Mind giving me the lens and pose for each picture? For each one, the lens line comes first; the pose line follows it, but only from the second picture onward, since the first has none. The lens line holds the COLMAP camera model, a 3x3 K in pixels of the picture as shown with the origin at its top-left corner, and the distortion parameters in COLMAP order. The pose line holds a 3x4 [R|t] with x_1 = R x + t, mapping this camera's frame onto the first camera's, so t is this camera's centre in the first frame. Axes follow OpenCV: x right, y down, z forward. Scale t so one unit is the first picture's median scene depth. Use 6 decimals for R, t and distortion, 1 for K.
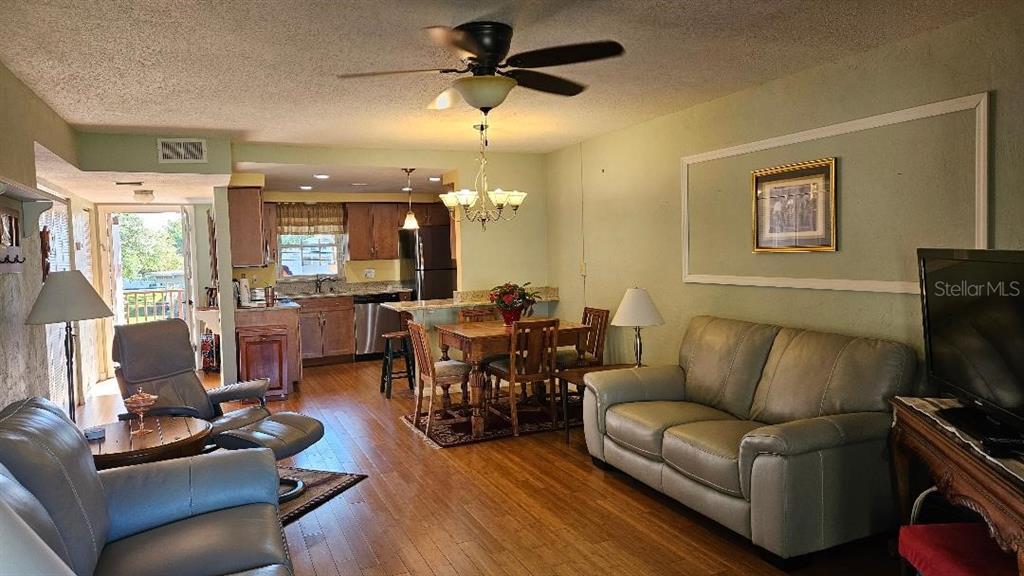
lens RADIAL K [[690.1, 0, 514.0], [0, 690.1, 282.2], [0, 0, 1]] dist [0.062656, -0.022100]
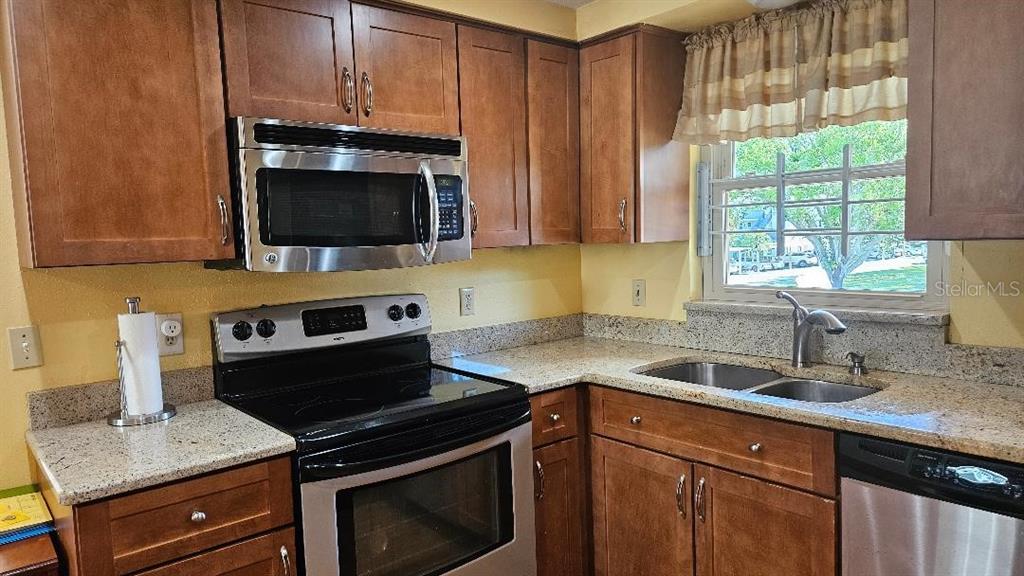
lens RADIAL K [[690.1, 0, 512.2], [0, 690.1, 288.6], [0, 0, 1]] dist [0.062656, -0.022100]
pose [[0.289047, 0.096240, -0.952465, -0.076427], [-0.011838, 0.995217, 0.096967, -0.035518], [0.957242, -0.016753, 0.288804, 0.825859]]
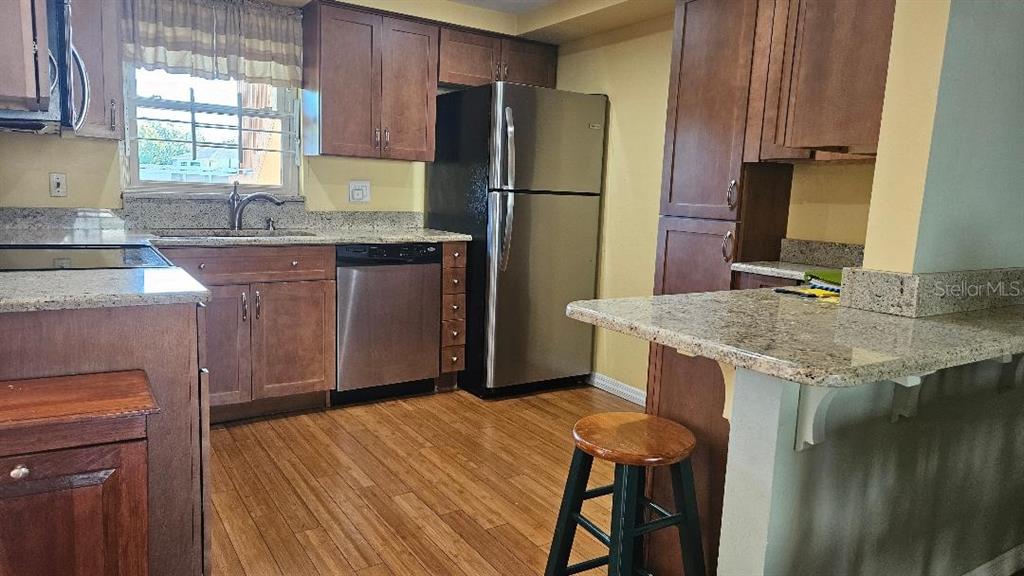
lens RADIAL K [[690.1, 0, 510.0], [0, 690.1, 284.0], [0, 0, 1]] dist [0.062656, -0.022100]
pose [[0.984310, 0.045228, 0.170555, -0.193883], [-0.061843, 0.993707, 0.093395, -0.001283], [-0.165258, -0.102477, 0.980912, 0.576868]]
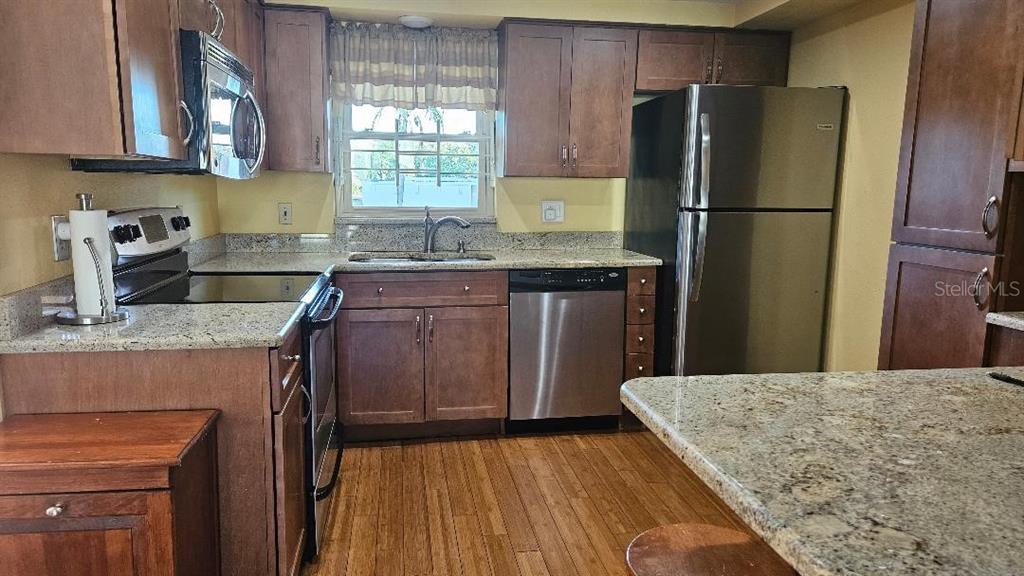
lens RADIAL K [[690.1, 0, 504.0], [0, 690.1, 286.3], [0, 0, 1]] dist [0.062656, -0.022100]
pose [[0.966657, 0.077319, -0.244124, -0.137118], [-0.049916, 0.991934, 0.116513, -0.015037], [0.251163, -0.100443, 0.962719, 0.611661]]
